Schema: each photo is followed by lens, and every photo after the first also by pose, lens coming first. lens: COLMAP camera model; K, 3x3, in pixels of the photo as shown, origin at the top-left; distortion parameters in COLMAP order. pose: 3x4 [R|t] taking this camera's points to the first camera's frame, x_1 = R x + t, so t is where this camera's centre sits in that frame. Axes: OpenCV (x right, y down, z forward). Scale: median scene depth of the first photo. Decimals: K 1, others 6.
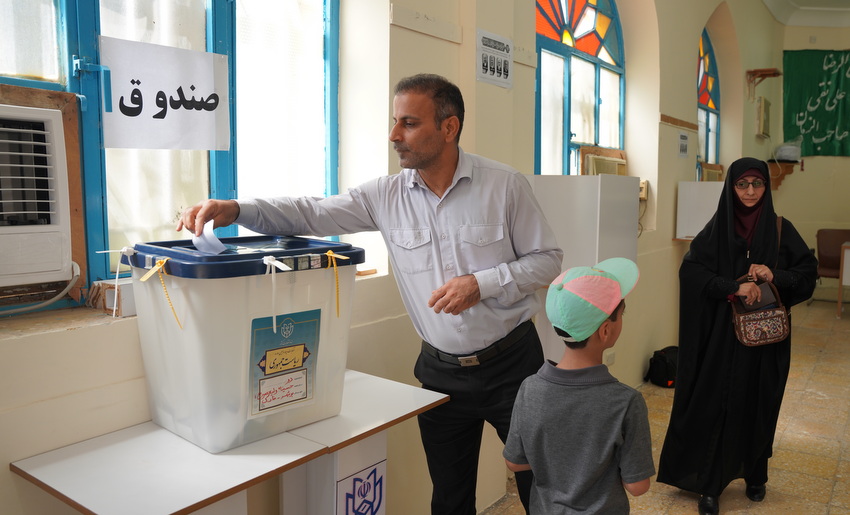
lens RADIAL K [[694.5, 0, 454.5], [0, 694.5, 258.5], [0, 0, 1]] dist [-0.155623, 0.157466]
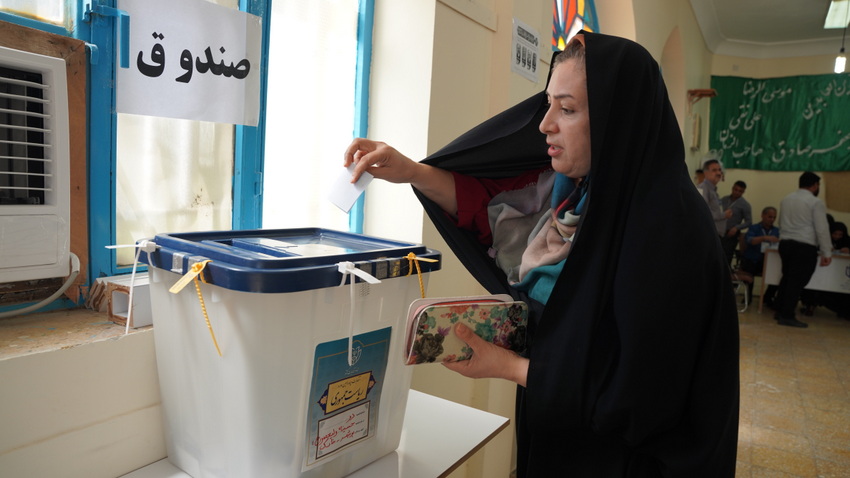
lens RADIAL K [[590.4, 0, 425.0], [0, 590.4, 239.0], [0, 0, 1]] dist [-0.170083, 0.133079]
pose [[0.997578, 0.039667, 0.057136, -0.166245], [-0.039303, 0.999199, -0.007476, -0.019976], [-0.057387, 0.005212, 0.998338, 0.272733]]
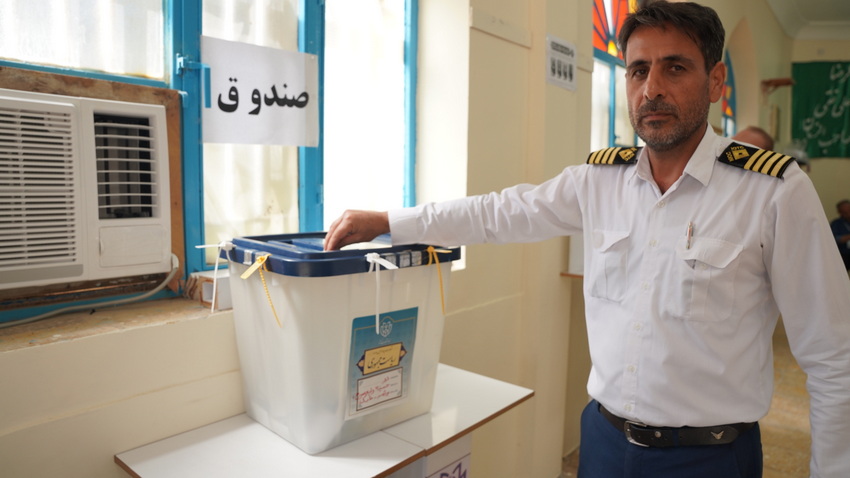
lens RADIAL K [[590.4, 0, 425.0], [0, 590.4, 239.0], [0, 0, 1]] dist [-0.170083, 0.133079]
pose [[0.995785, 0.011624, -0.090975, -0.091975], [-0.012687, 0.999858, -0.011115, -0.011437], [0.090833, 0.012222, 0.995791, 0.142913]]
